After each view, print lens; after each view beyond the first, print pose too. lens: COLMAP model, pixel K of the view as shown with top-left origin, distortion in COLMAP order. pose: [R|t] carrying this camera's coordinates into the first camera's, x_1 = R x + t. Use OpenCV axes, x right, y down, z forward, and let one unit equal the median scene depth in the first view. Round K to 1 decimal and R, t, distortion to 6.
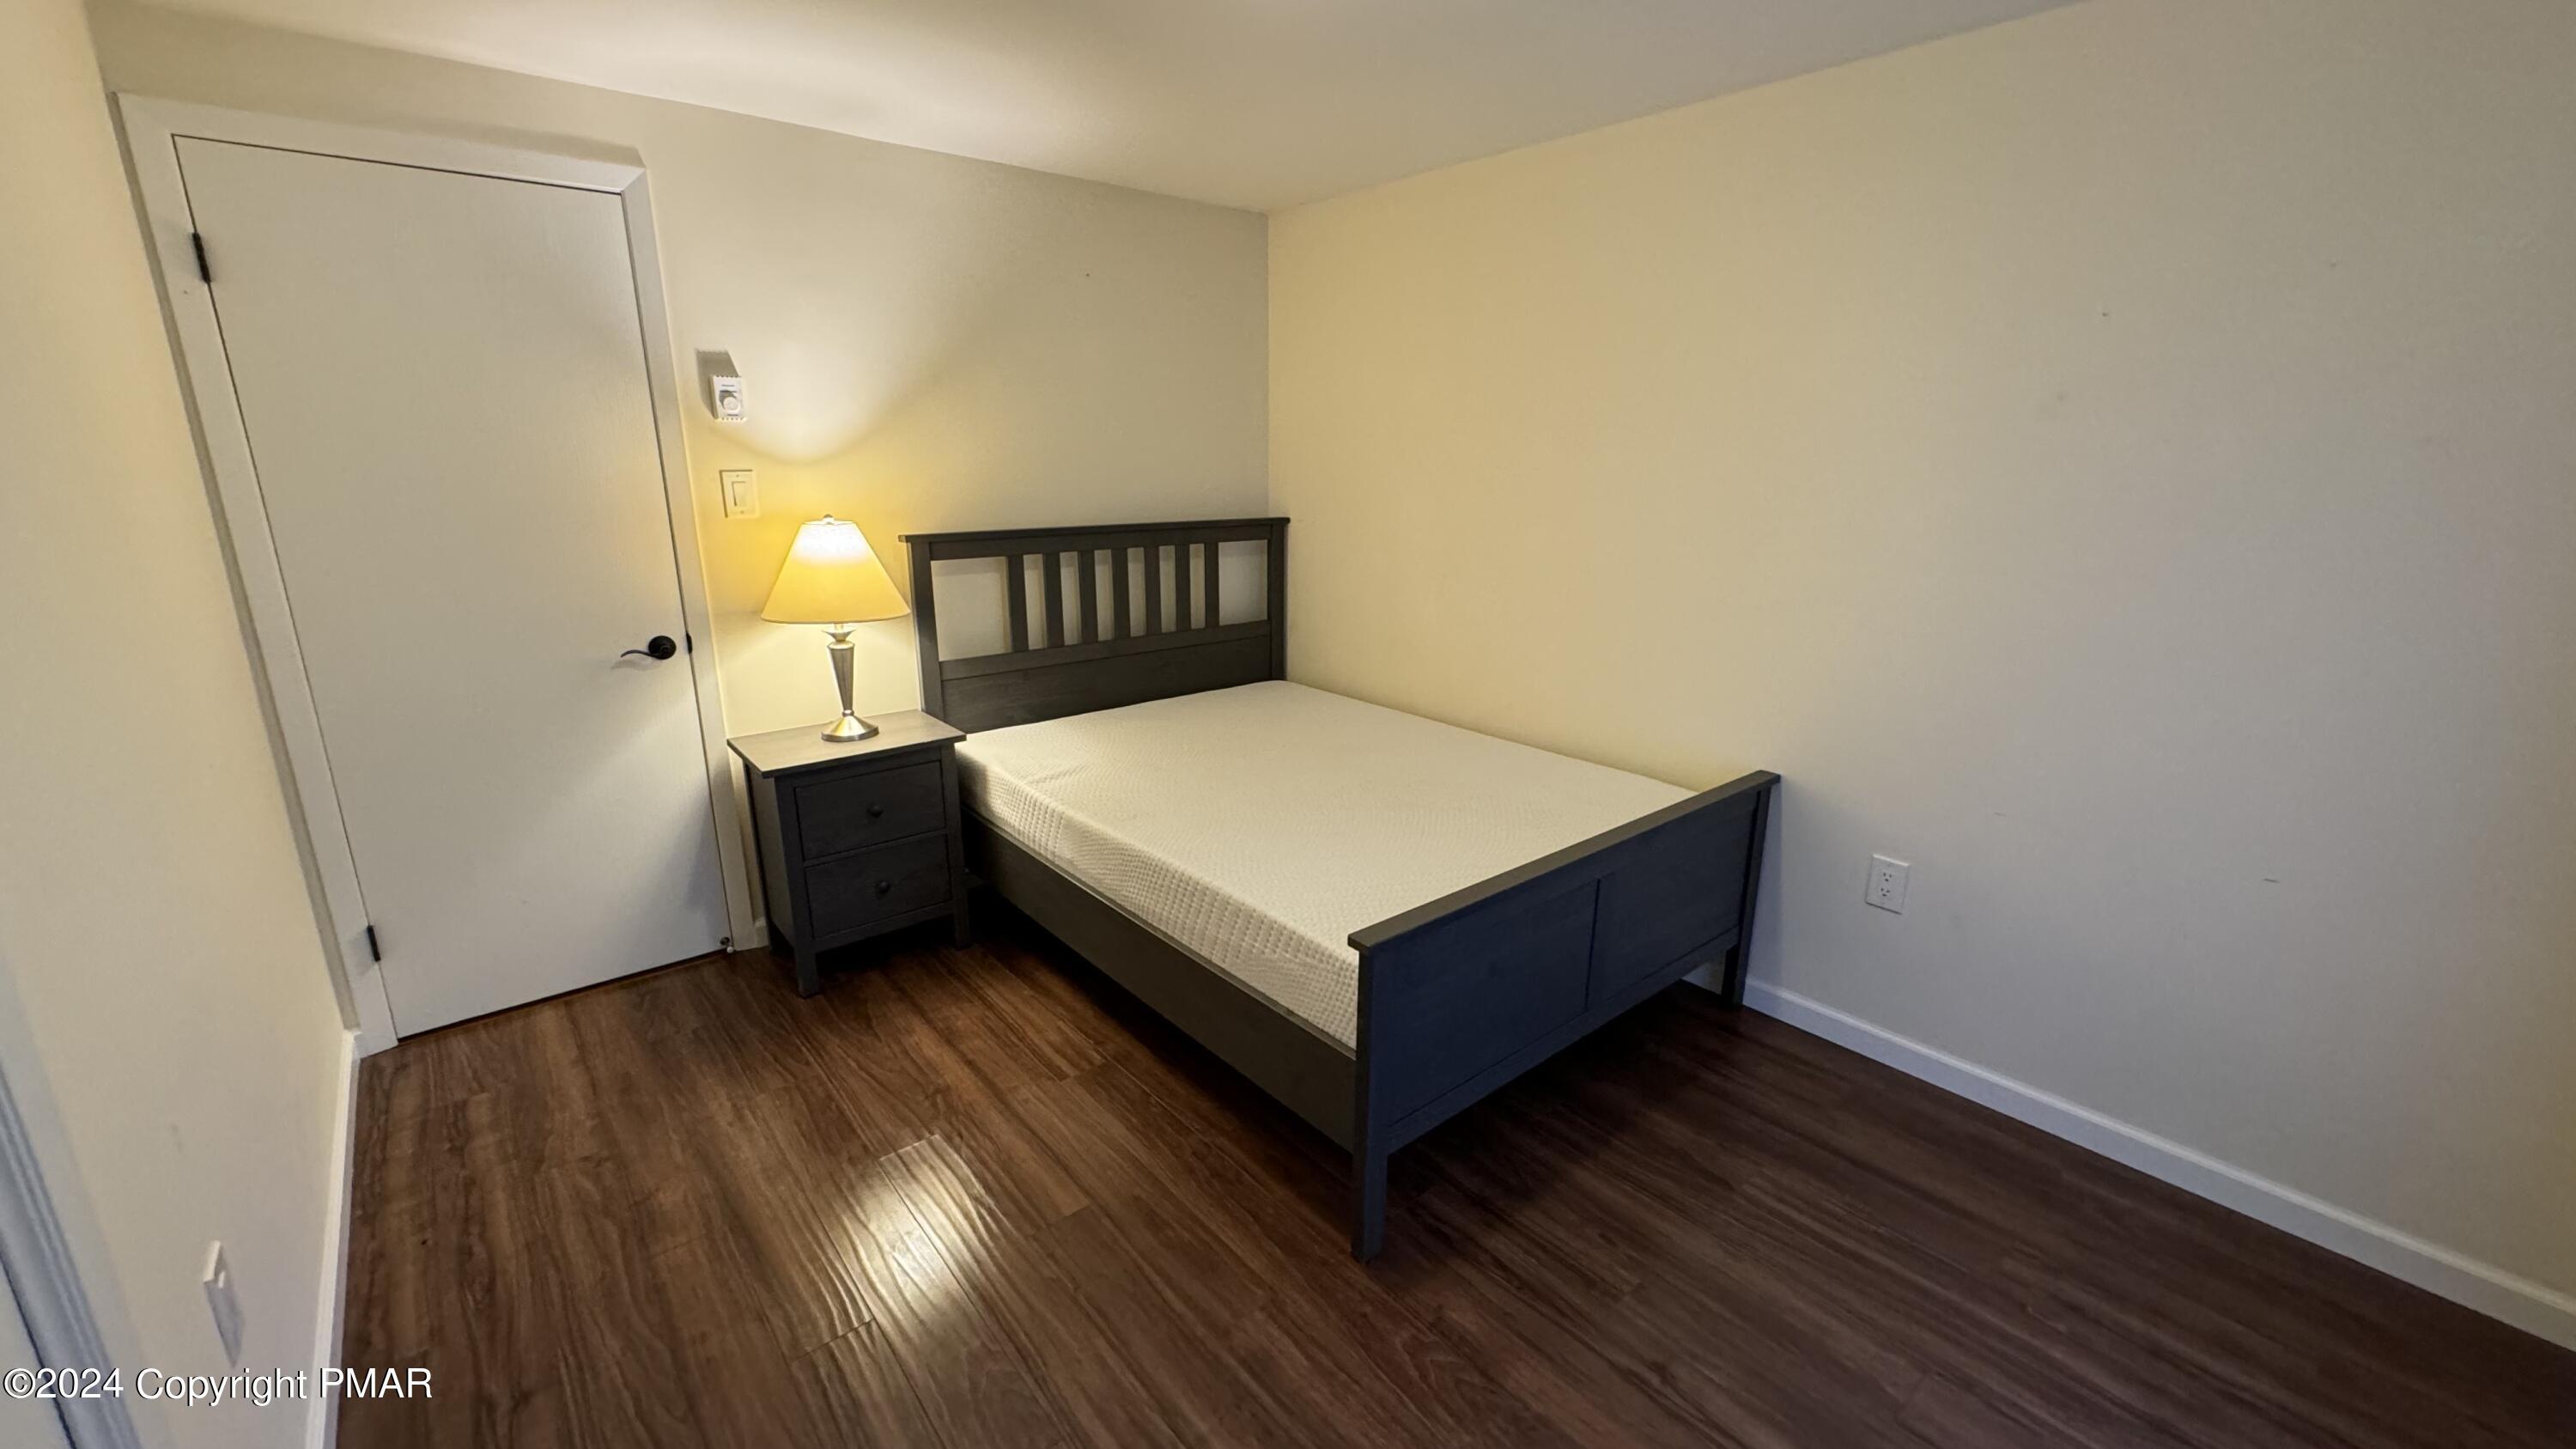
lens RADIAL K [[1021.0, 0, 1292.7], [0, 1021.0, 732.3], [0, 0, 1]] dist [-0.001863, 0.000638]
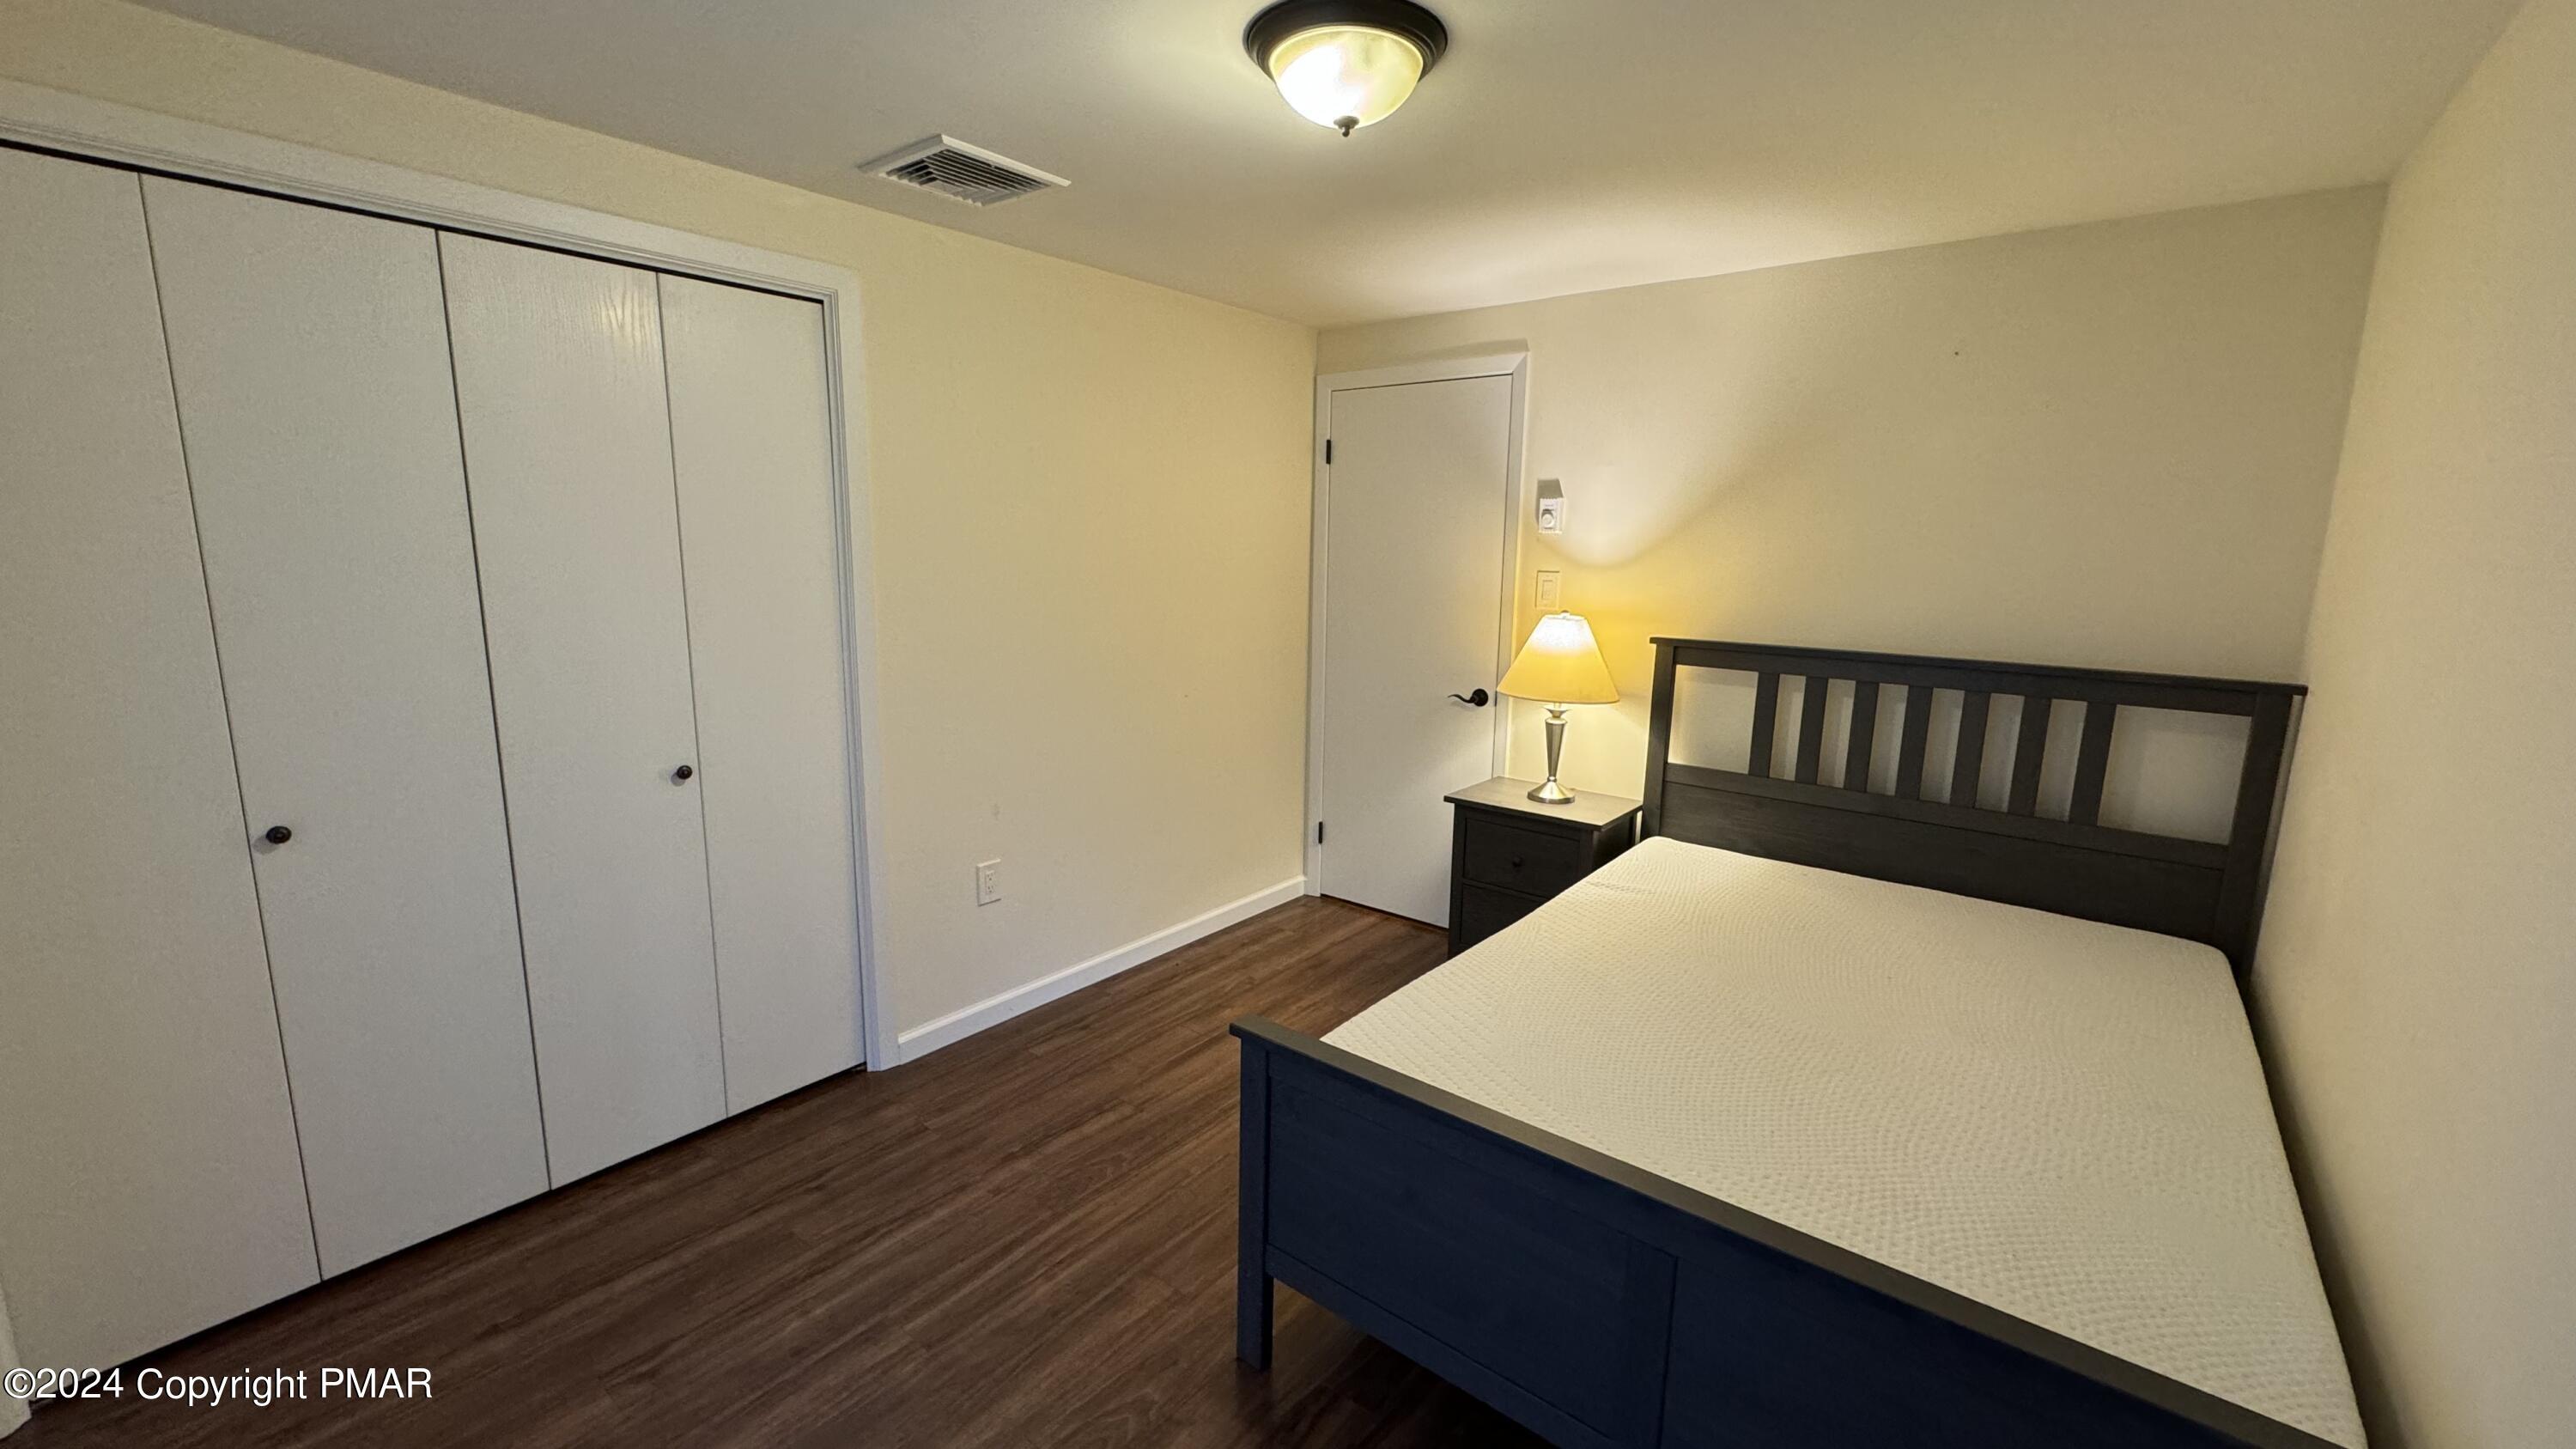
lens RADIAL K [[1021.0, 0, 1291.3], [0, 1021.0, 736.7], [0, 0, 1]] dist [-0.001863, 0.000638]
pose [[0.192815, 0.183935, -0.963841, 0.664604], [-0.281608, 0.951325, 0.125211, -0.137144], [0.939957, 0.247283, 0.235228, 0.478121]]
